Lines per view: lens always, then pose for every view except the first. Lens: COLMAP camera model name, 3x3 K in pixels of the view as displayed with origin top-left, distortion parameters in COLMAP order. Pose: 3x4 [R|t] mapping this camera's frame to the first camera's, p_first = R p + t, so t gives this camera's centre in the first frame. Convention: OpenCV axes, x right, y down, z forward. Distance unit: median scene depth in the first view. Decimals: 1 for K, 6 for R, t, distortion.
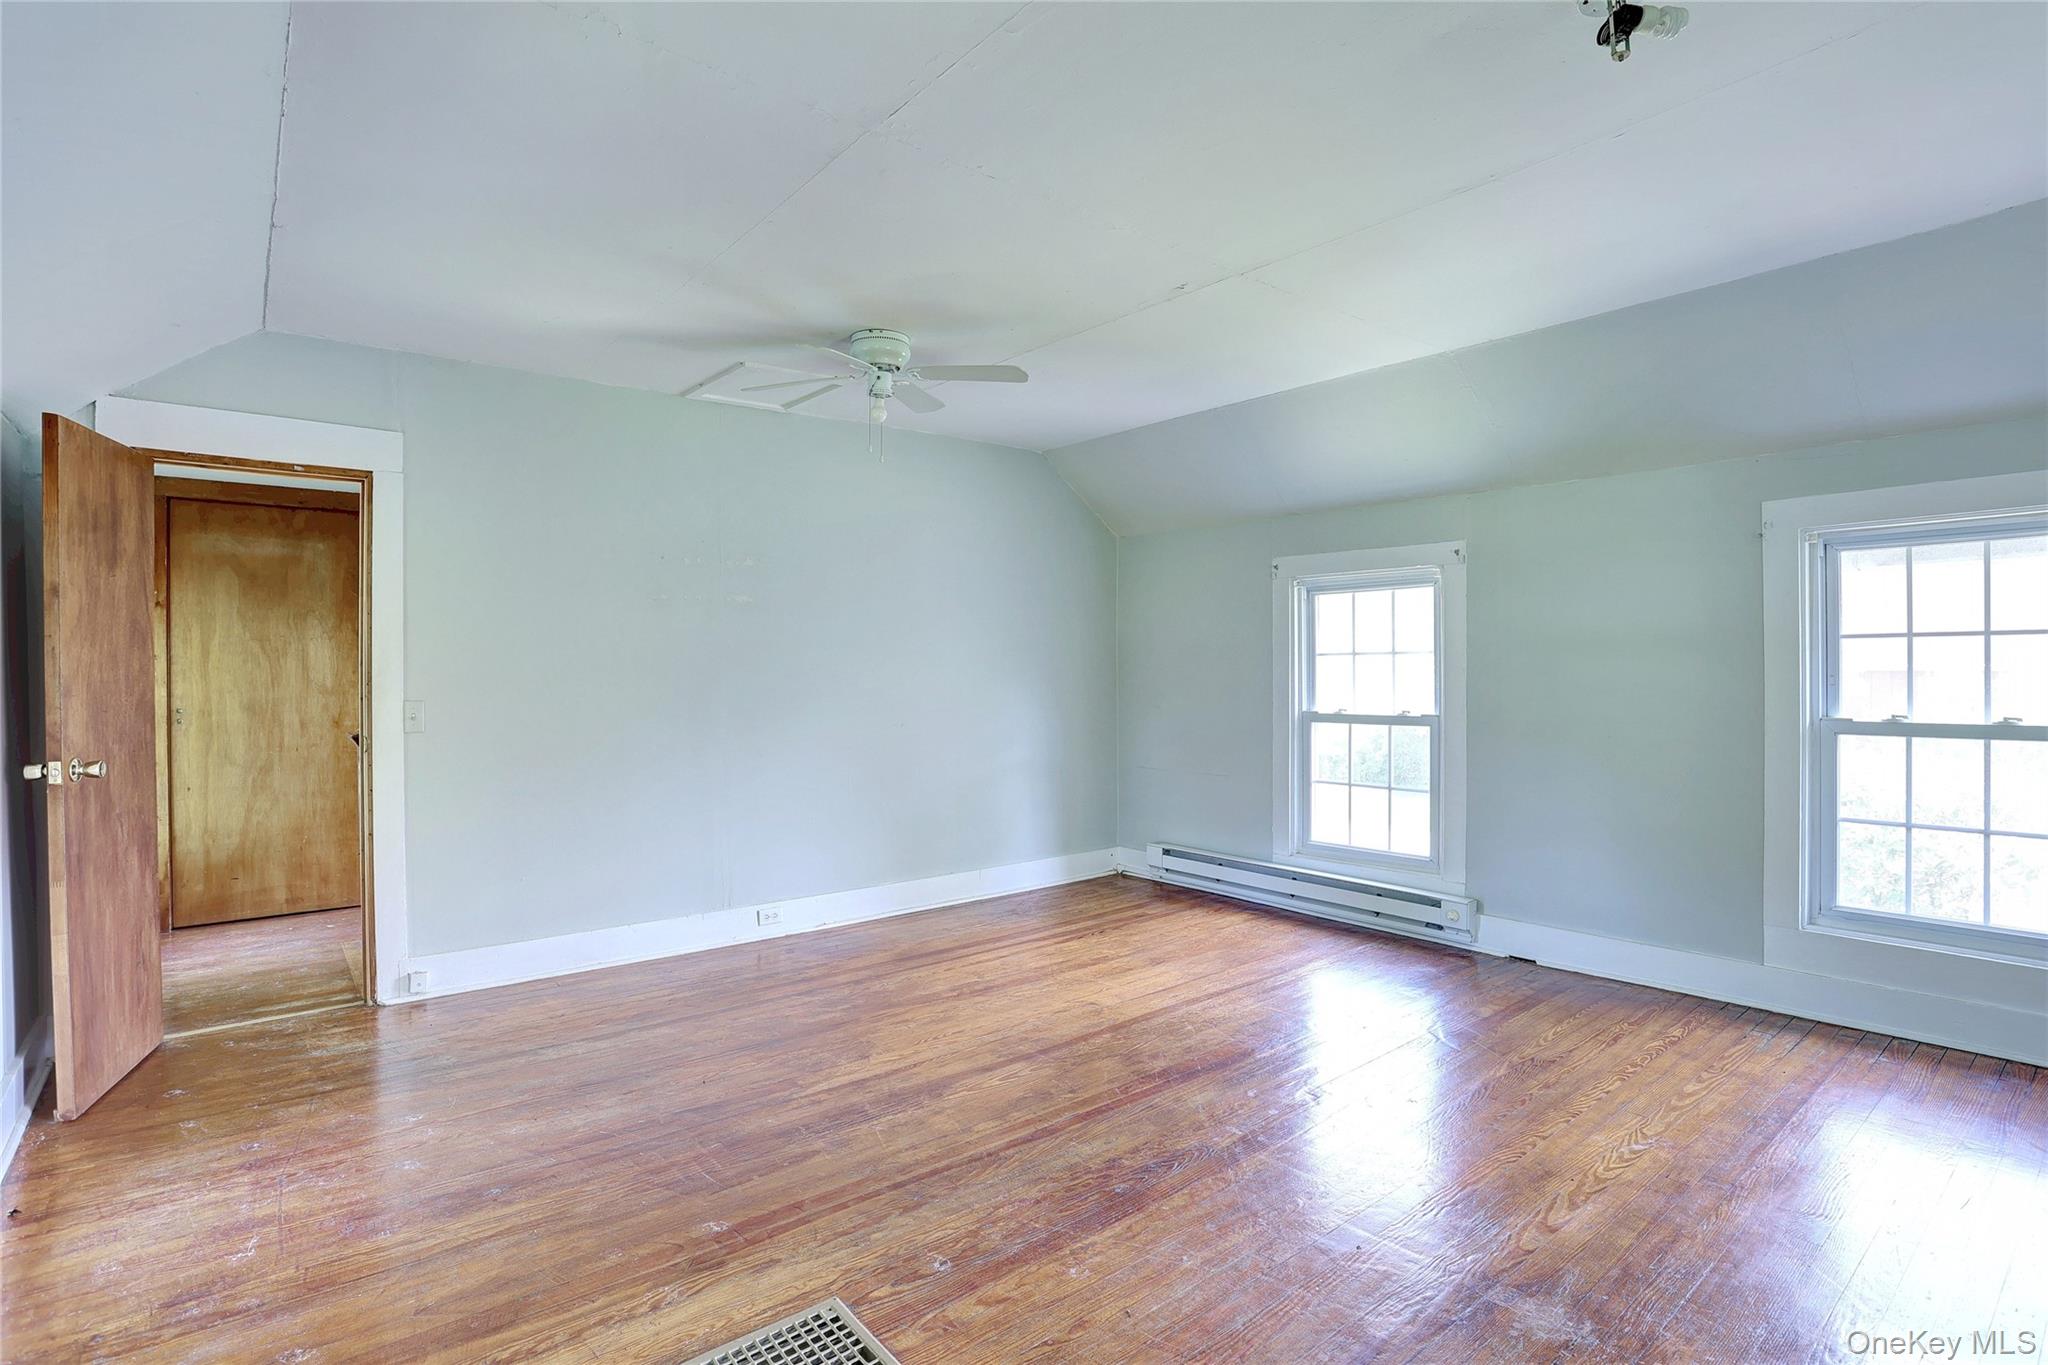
lens RADIAL K [[991.9, 0, 1021.4], [0, 991.9, 673.1], [0, 0, 1]] dist [-0.061005, 0.012434]
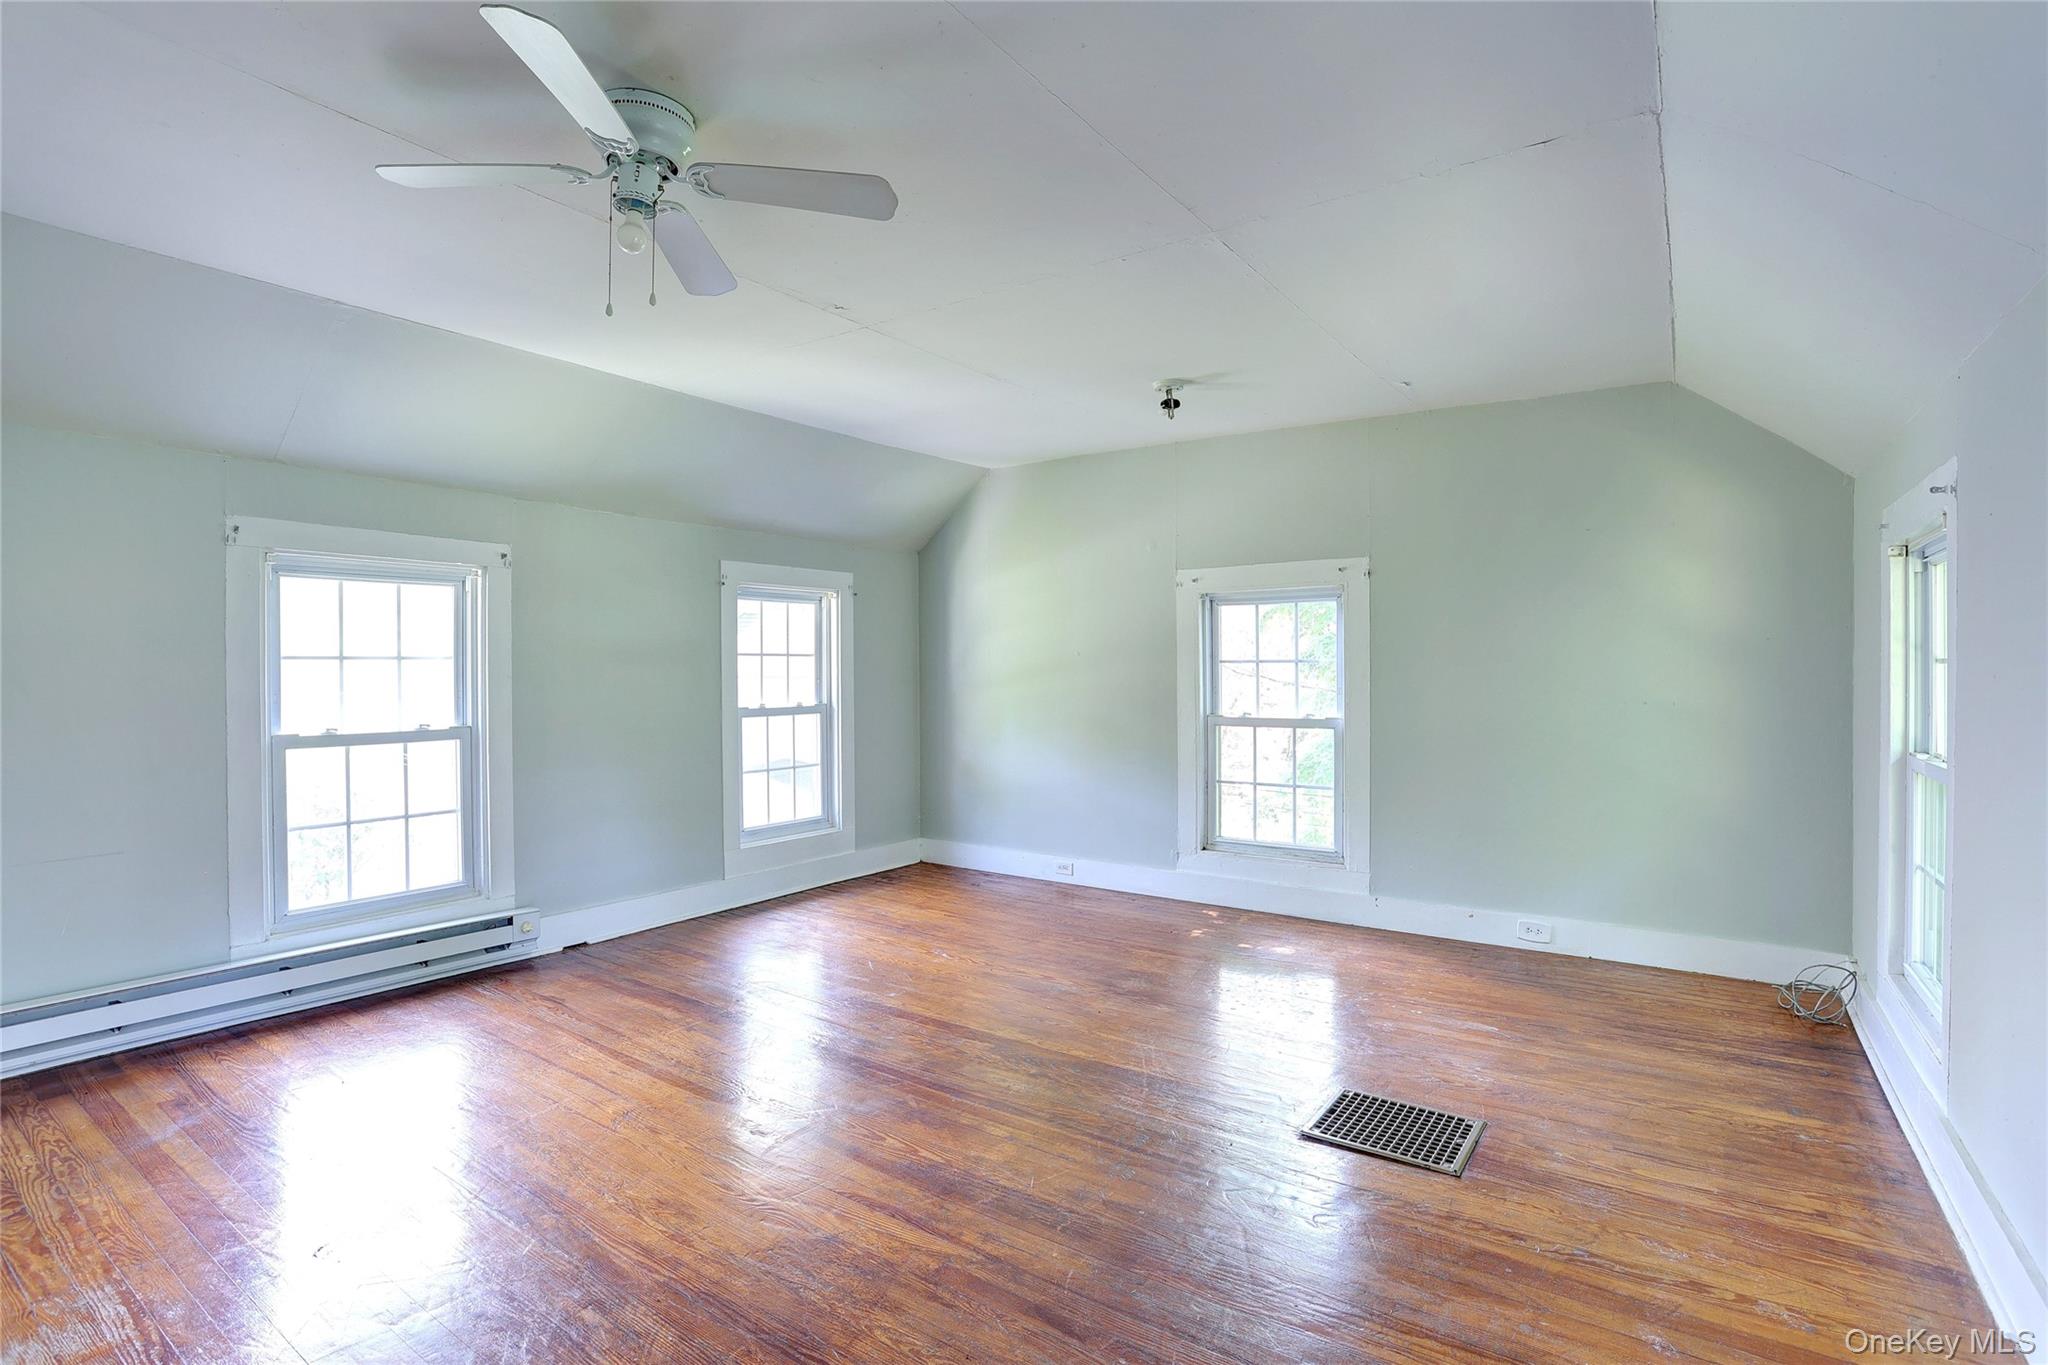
lens RADIAL K [[991.9, 0, 1020.1], [0, 991.9, 680.3], [0, 0, 1]] dist [-0.061005, 0.012434]
pose [[-0.268881, -0.004796, 0.963161, -0.629638], [0.006587, 0.999955, 0.006818, -0.003701], [-0.963151, 0.008177, -0.268837, 0.777733]]
